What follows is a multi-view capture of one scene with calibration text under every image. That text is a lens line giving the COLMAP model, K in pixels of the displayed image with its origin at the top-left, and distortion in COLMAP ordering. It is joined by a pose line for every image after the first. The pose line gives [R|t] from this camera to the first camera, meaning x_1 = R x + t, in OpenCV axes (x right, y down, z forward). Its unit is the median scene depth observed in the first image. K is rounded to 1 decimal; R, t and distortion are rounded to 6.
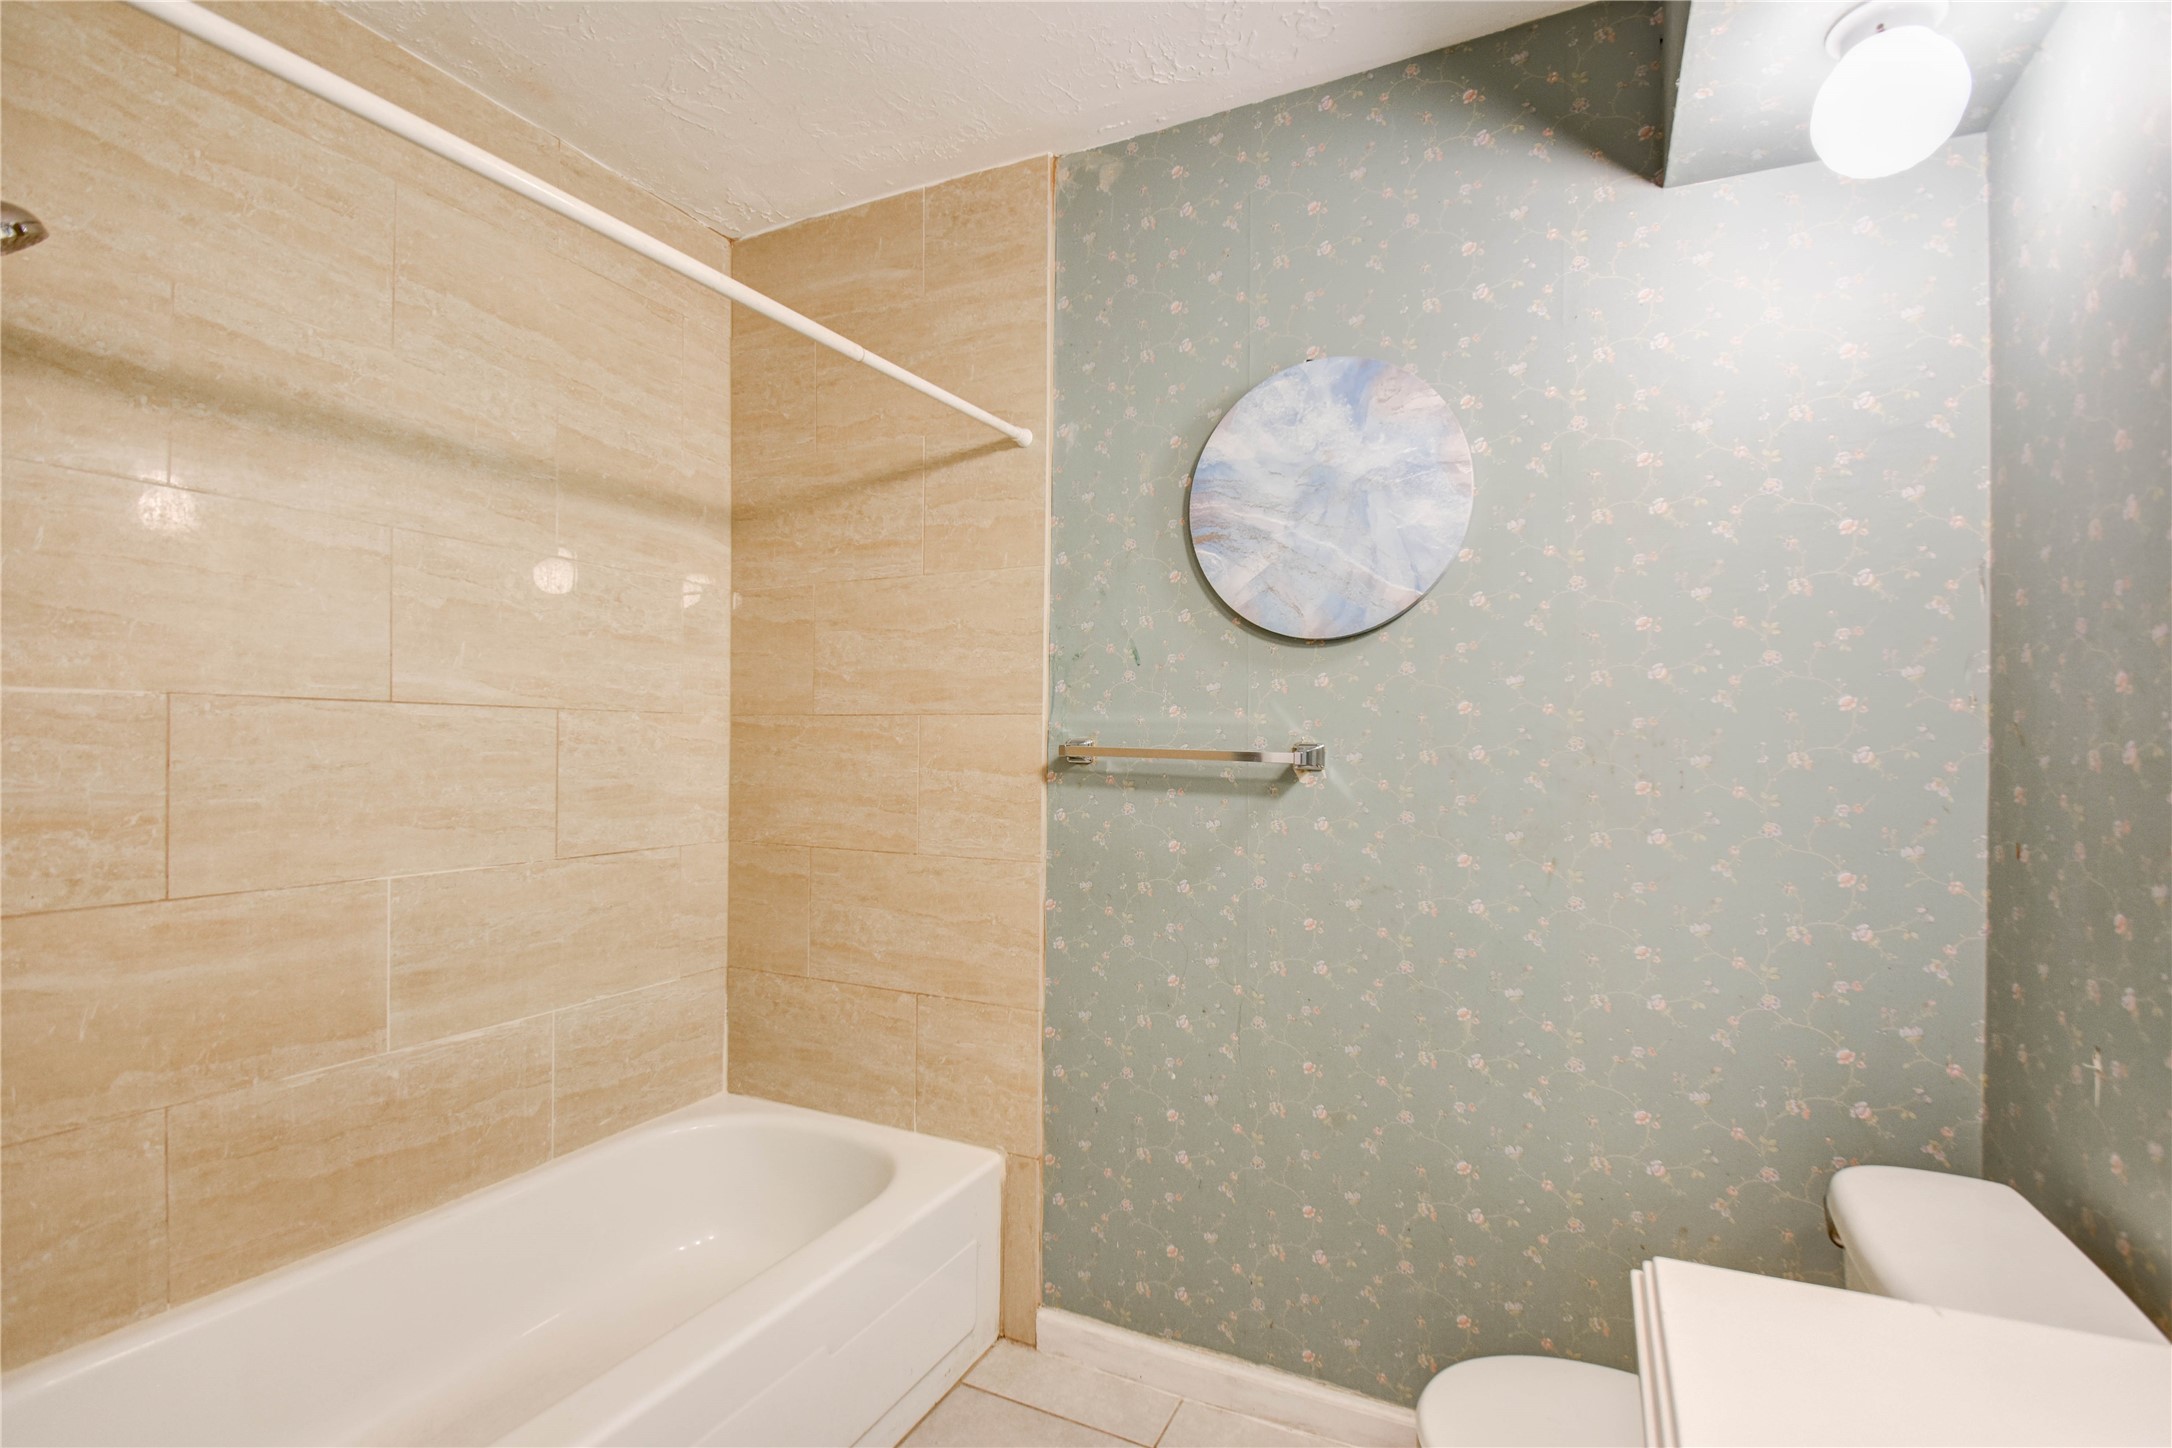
lens RADIAL K [[970.8, 0, 1086.7], [0, 970.8, 733.5], [0, 0, 1]] dist [0.008202, -0.014604]
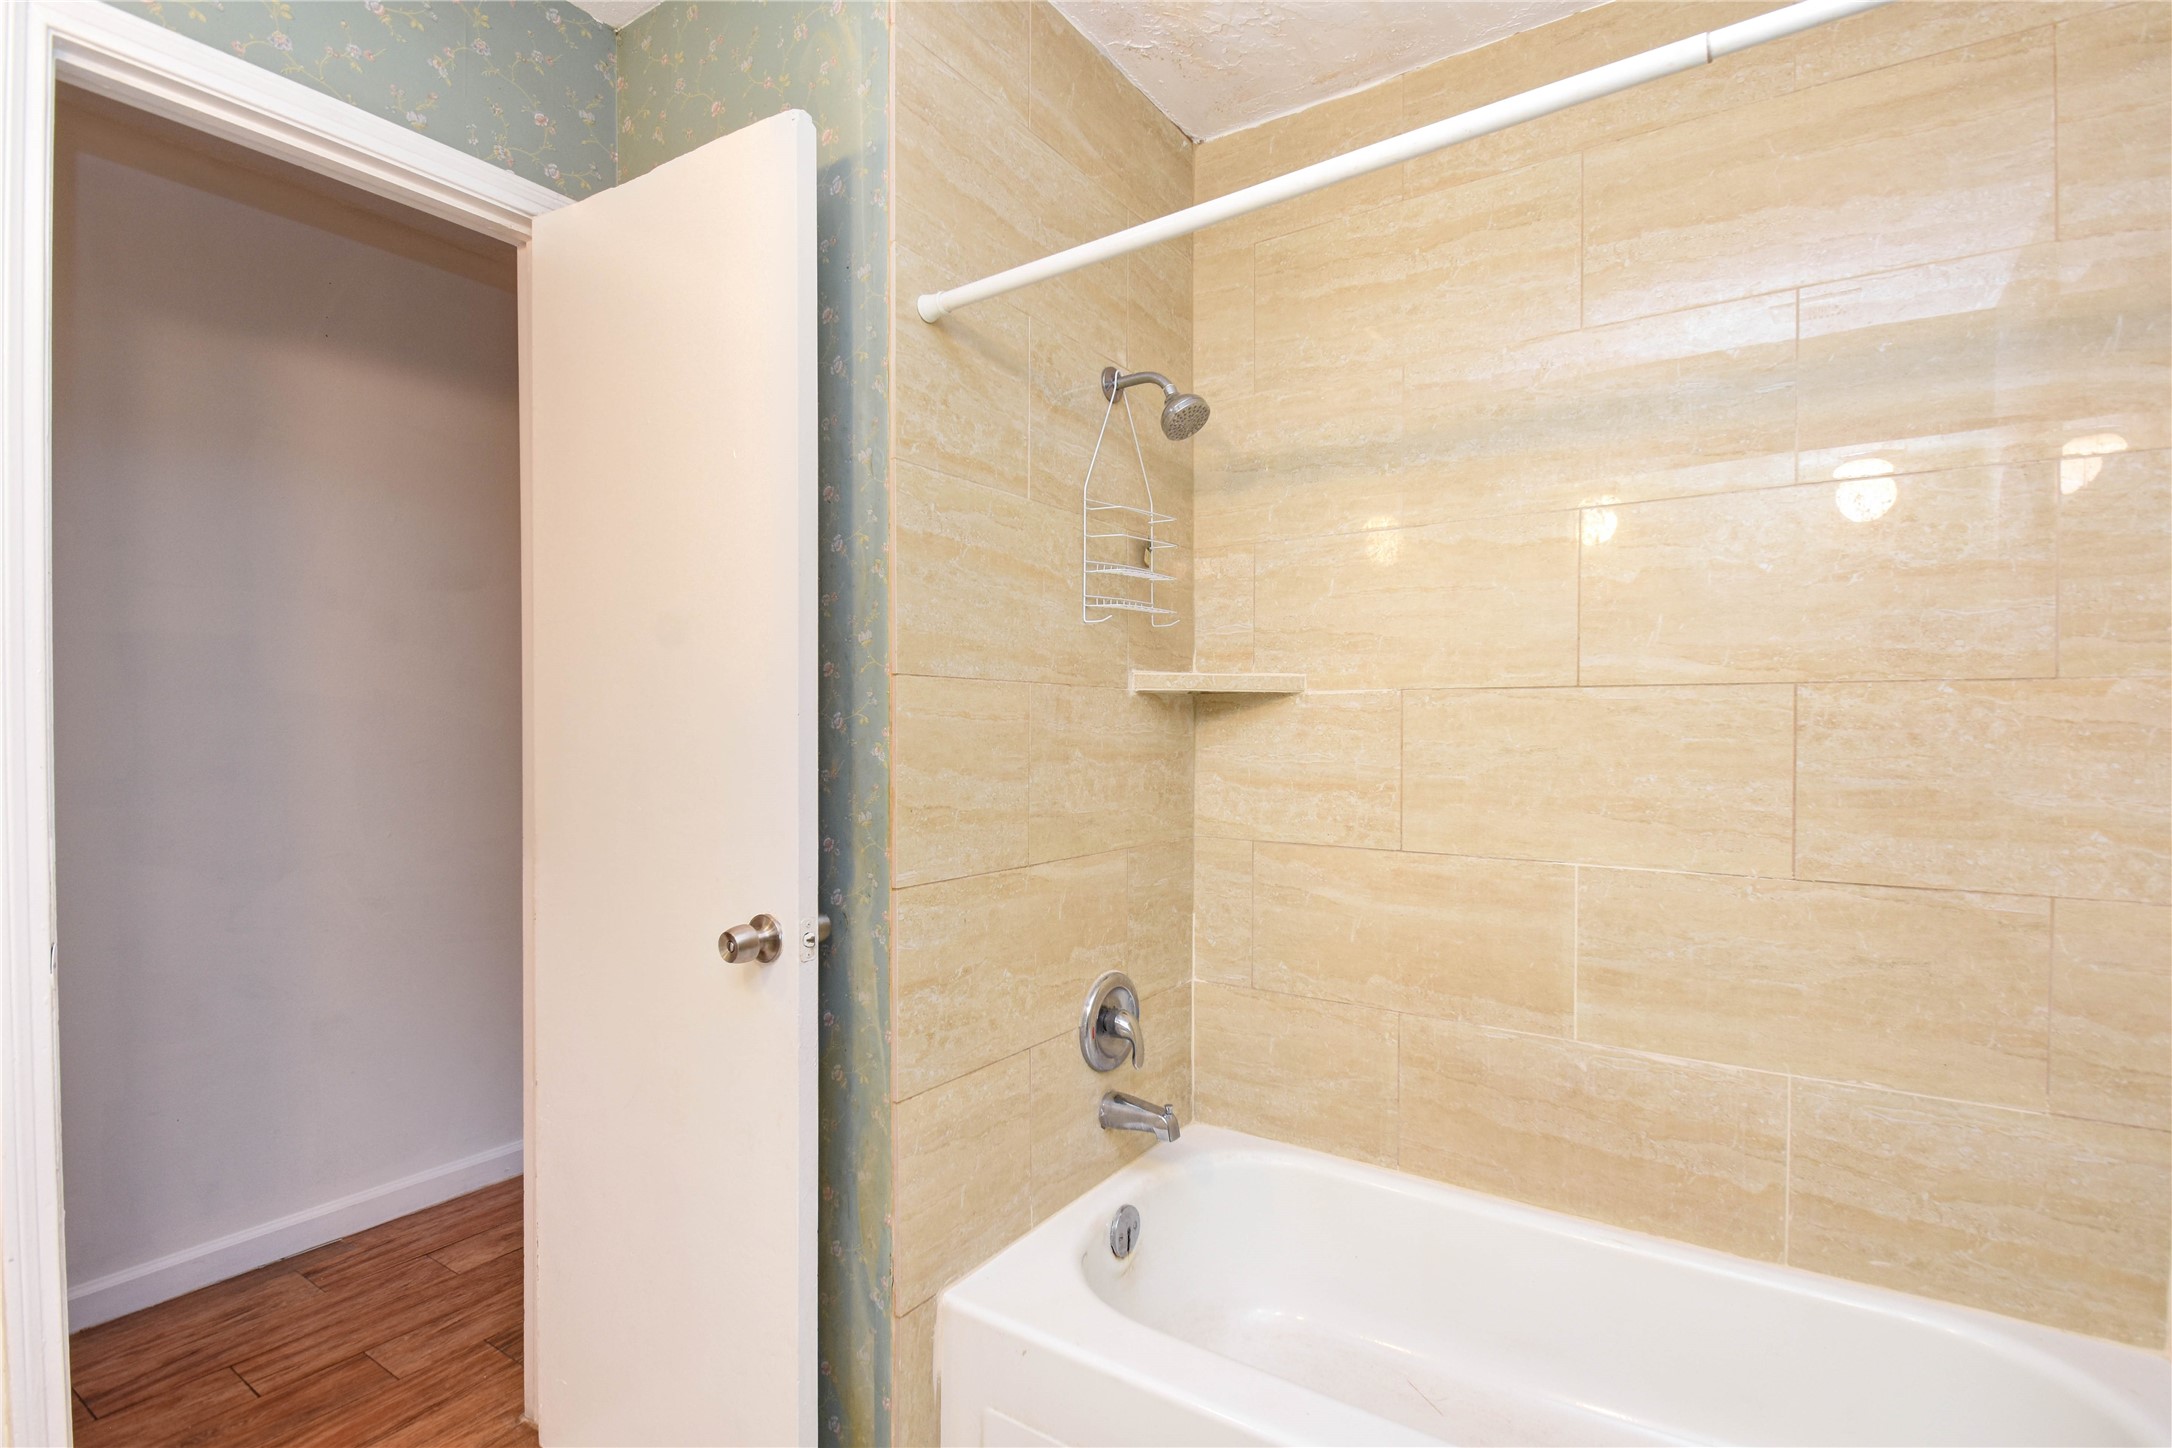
lens RADIAL K [[970.8, 0, 1086.7], [0, 970.8, 733.5], [0, 0, 1]] dist [0.008202, -0.014604]
pose [[-0.102976, 0.002021, -0.994682, 0.321299], [0.010080, 0.999949, 0.000988, 0.009173], [0.994633, -0.009925, -0.102991, 0.615913]]
